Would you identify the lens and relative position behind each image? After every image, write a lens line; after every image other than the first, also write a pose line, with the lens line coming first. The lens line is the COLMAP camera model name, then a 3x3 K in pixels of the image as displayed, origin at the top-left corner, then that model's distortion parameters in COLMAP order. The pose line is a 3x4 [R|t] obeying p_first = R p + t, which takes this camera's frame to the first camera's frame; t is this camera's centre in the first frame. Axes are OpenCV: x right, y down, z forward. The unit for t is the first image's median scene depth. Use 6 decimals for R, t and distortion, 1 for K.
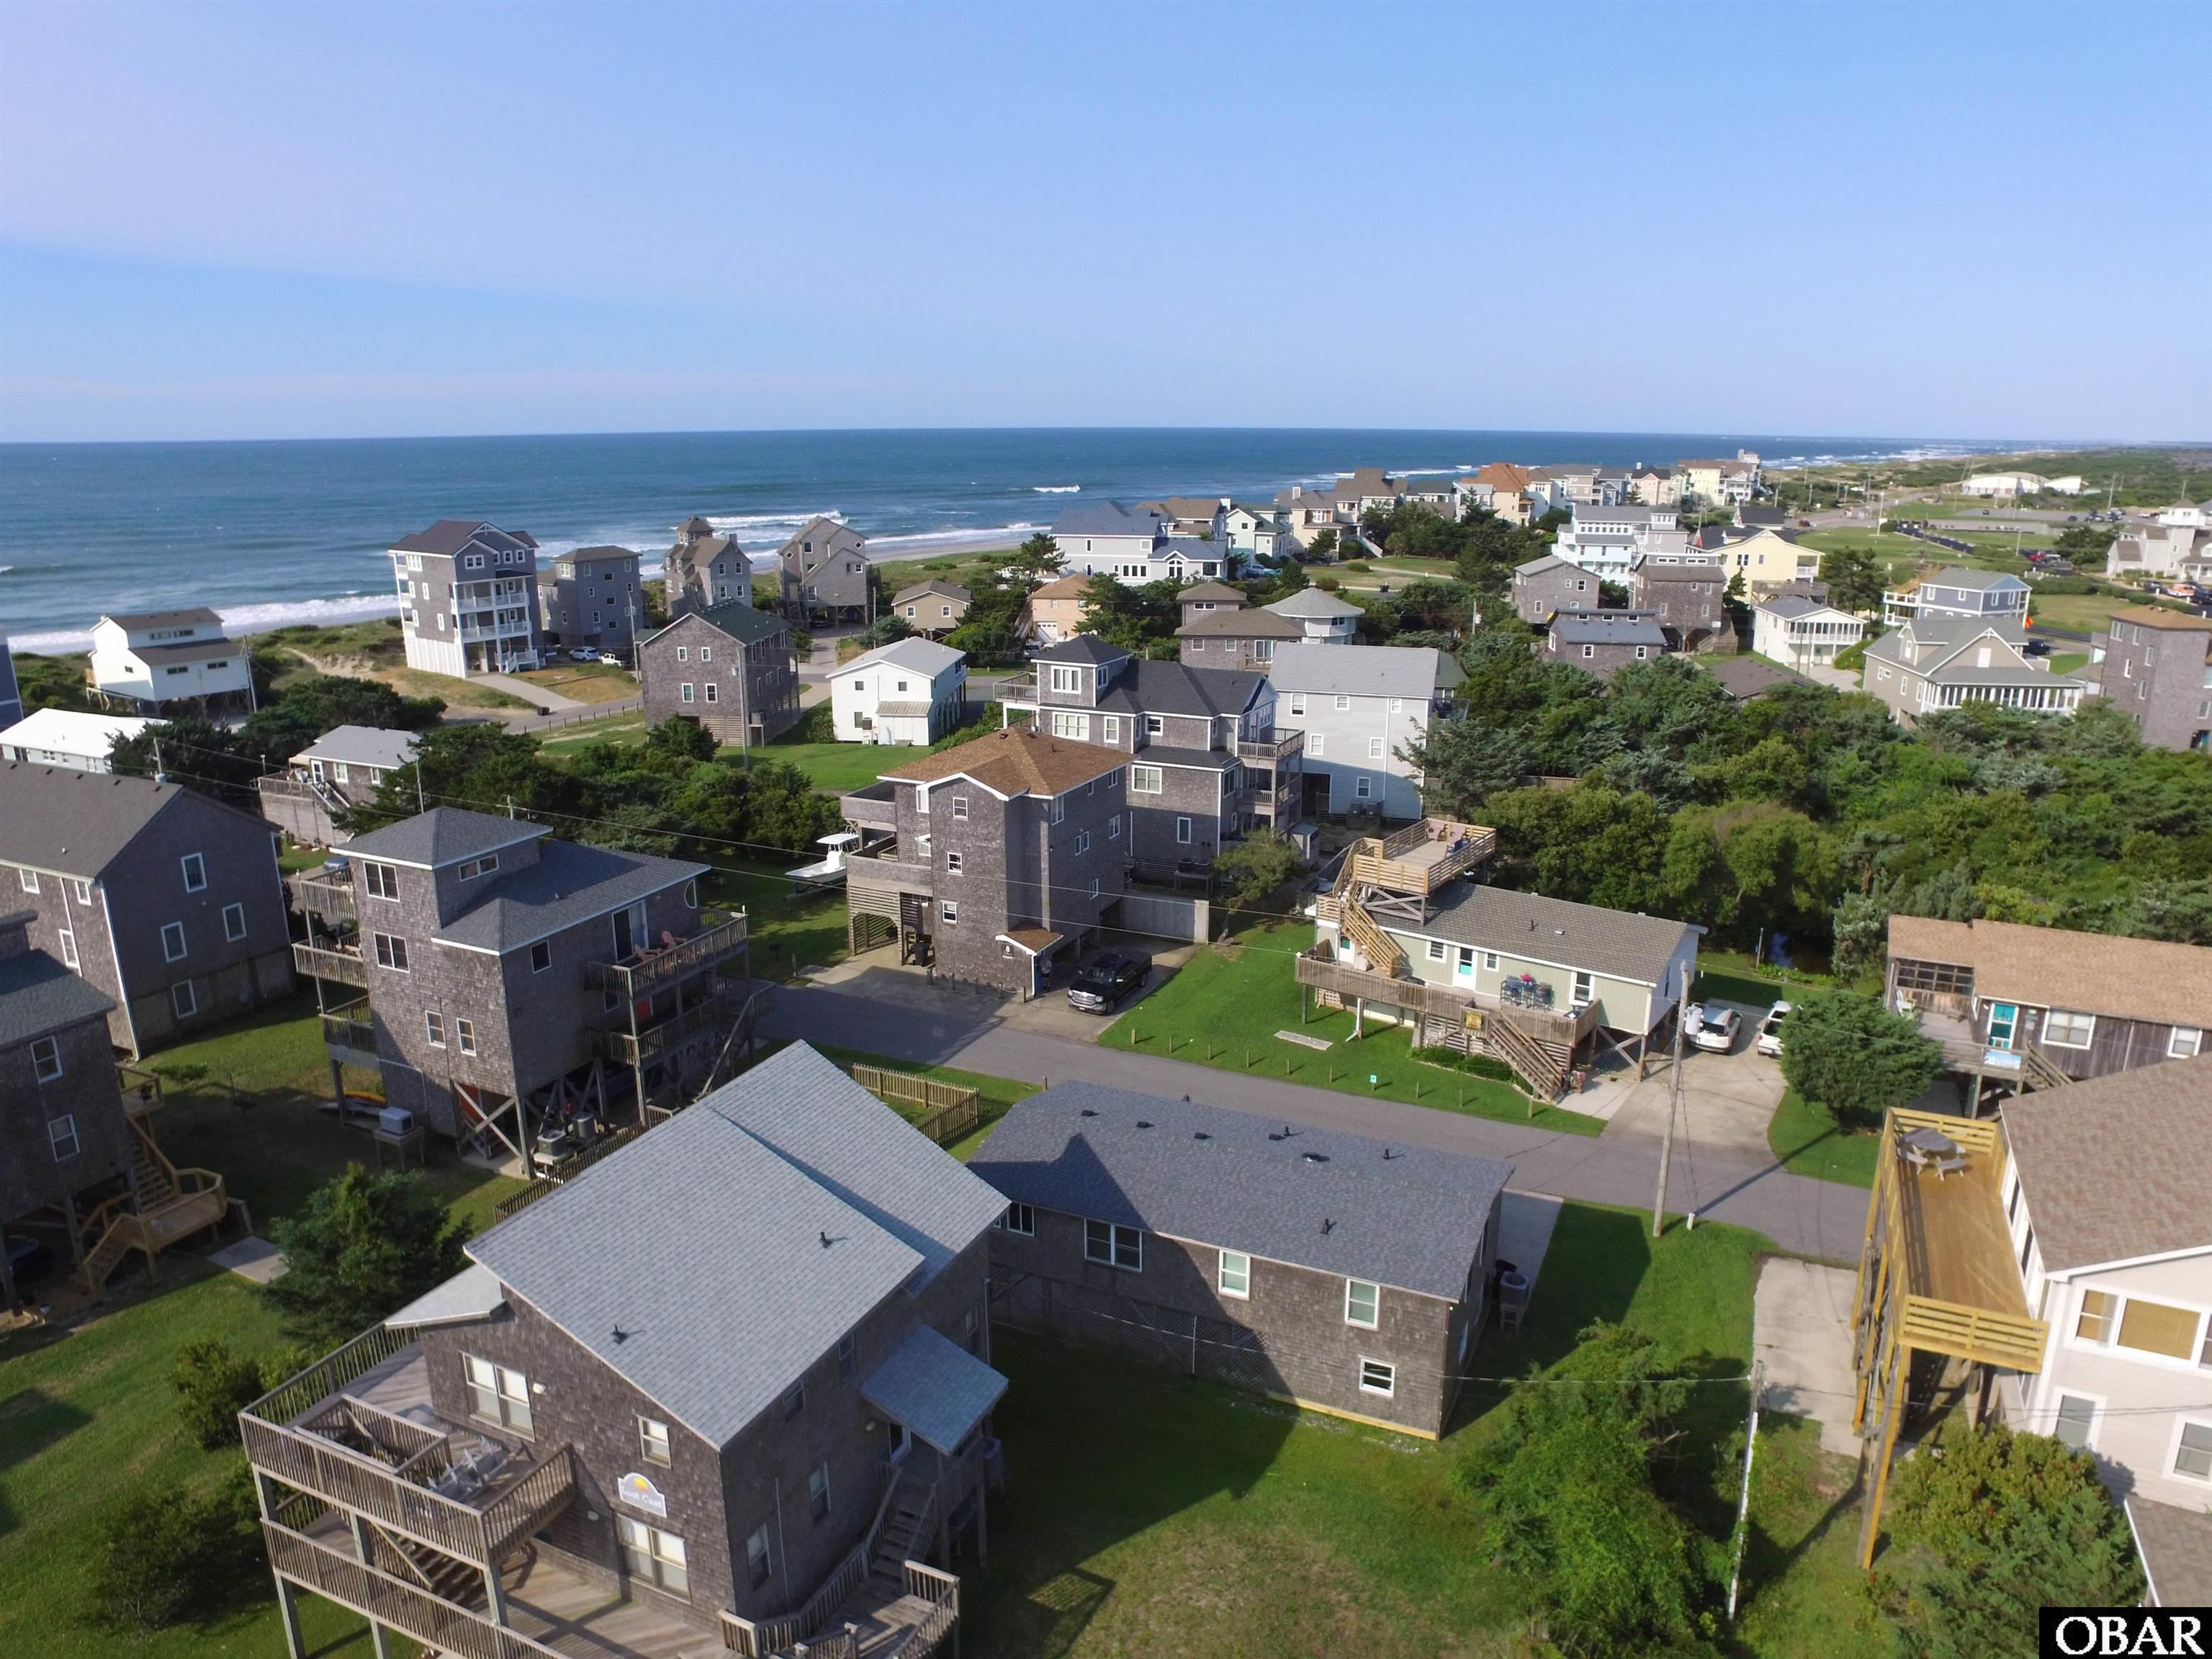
lens RADIAL K [[1493.9, 0, 1137.3], [0, 1493.9, 843.7], [0, 0, 1]] dist [-0.105964, 0.078254]
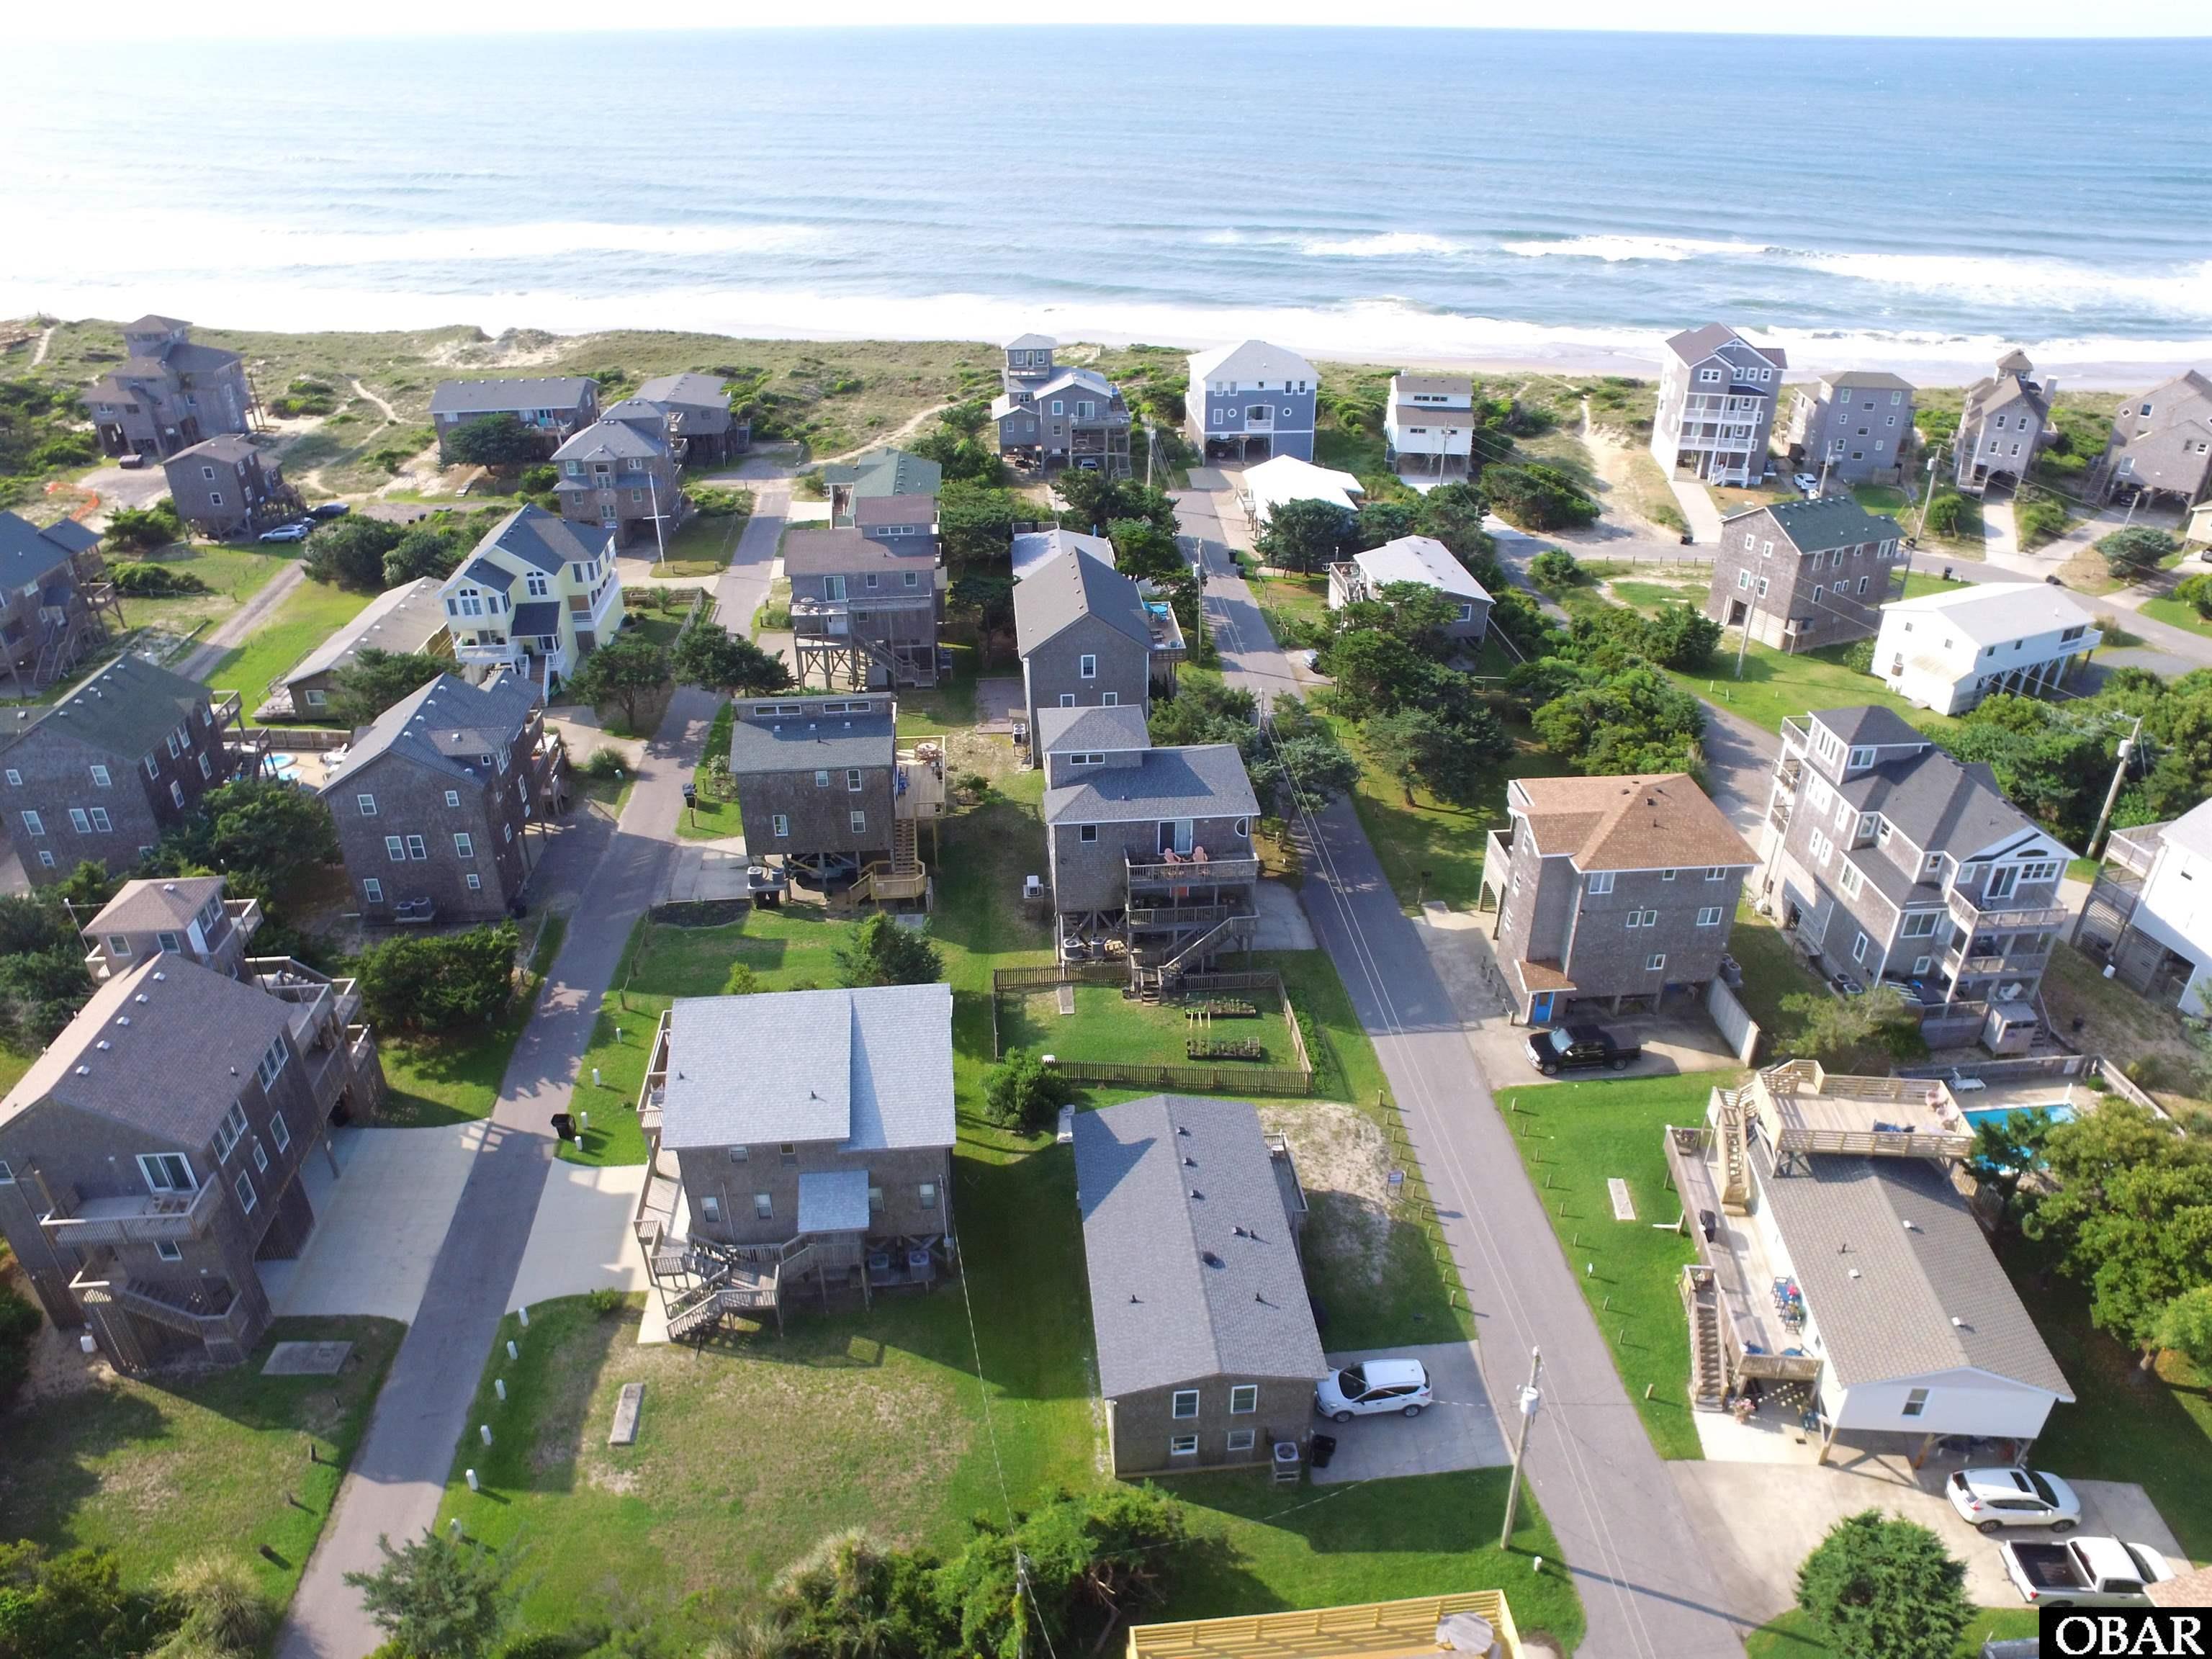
lens RADIAL K [[1493.9, 0, 1137.3], [0, 1493.9, 843.7], [0, 0, 1]] dist [-0.105964, 0.078254]
pose [[0.519938, 0.430230, -0.737947, 0.297582], [-0.249895, 0.902716, 0.350223, -0.184424], [0.816833, 0.002315, 0.576869, 0.075045]]
